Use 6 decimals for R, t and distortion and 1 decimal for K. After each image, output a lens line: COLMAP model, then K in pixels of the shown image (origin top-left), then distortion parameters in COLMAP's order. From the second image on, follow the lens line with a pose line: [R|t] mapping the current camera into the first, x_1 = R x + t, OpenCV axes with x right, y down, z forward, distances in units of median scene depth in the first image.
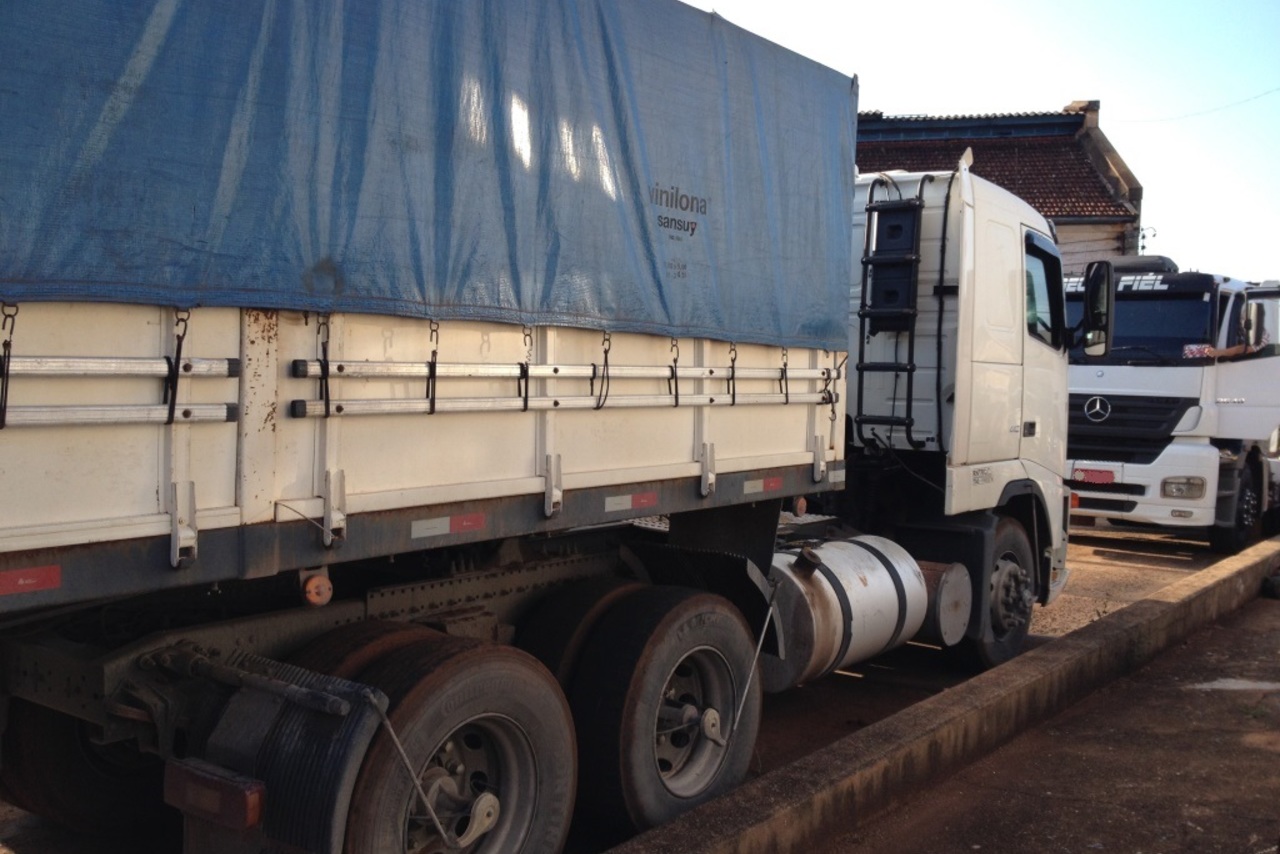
lens RADIAL K [[1198.6, 0, 640.0], [0, 1198.6, 427.0], [0, 0, 1]] dist [0.136021, -0.283633]
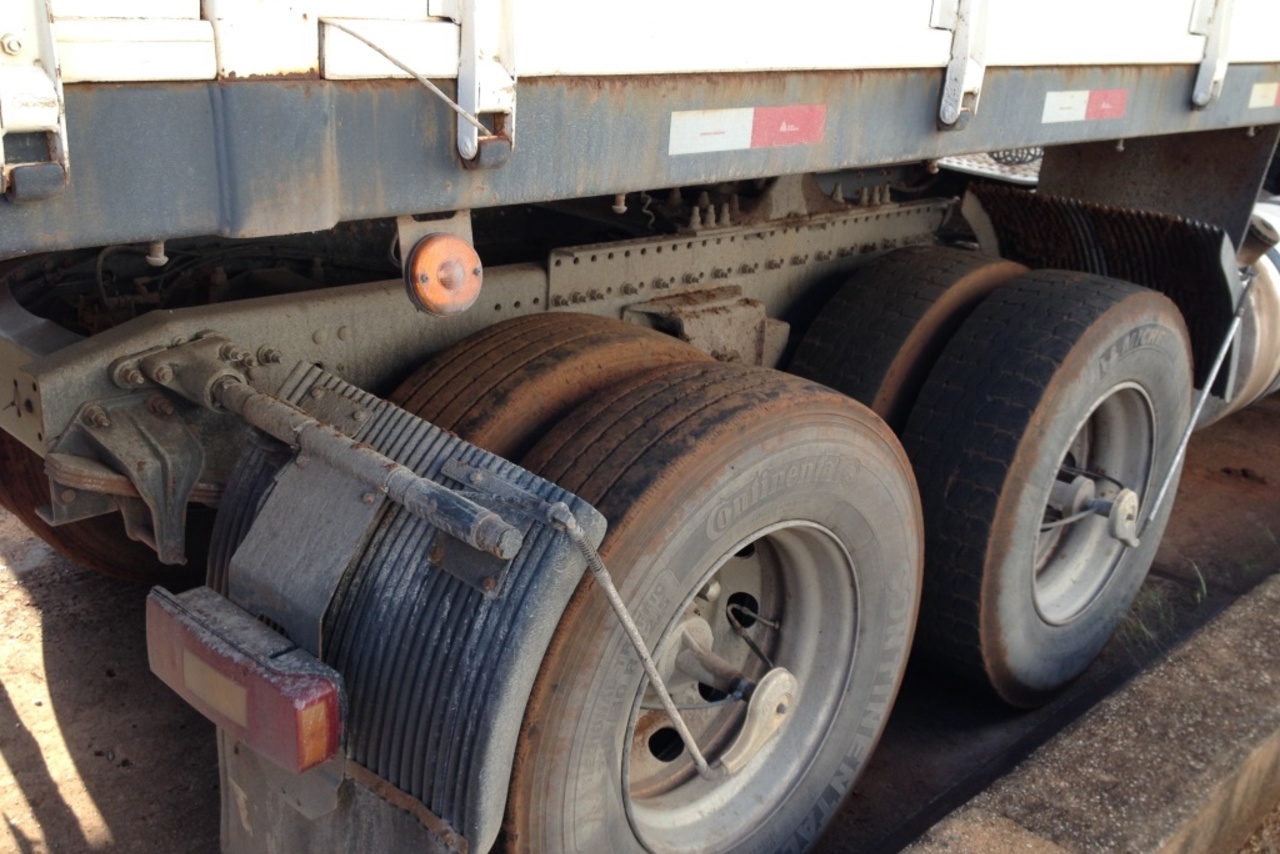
lens RADIAL K [[1198.6, 0, 640.0], [0, 1198.6, 427.0], [0, 0, 1]] dist [0.136021, -0.283633]
pose [[0.989566, 0.081528, -0.118797, -0.126715], [-0.043203, 0.954472, 0.295155, 0.053028], [0.137452, -0.286943, 0.948035, 0.515531]]
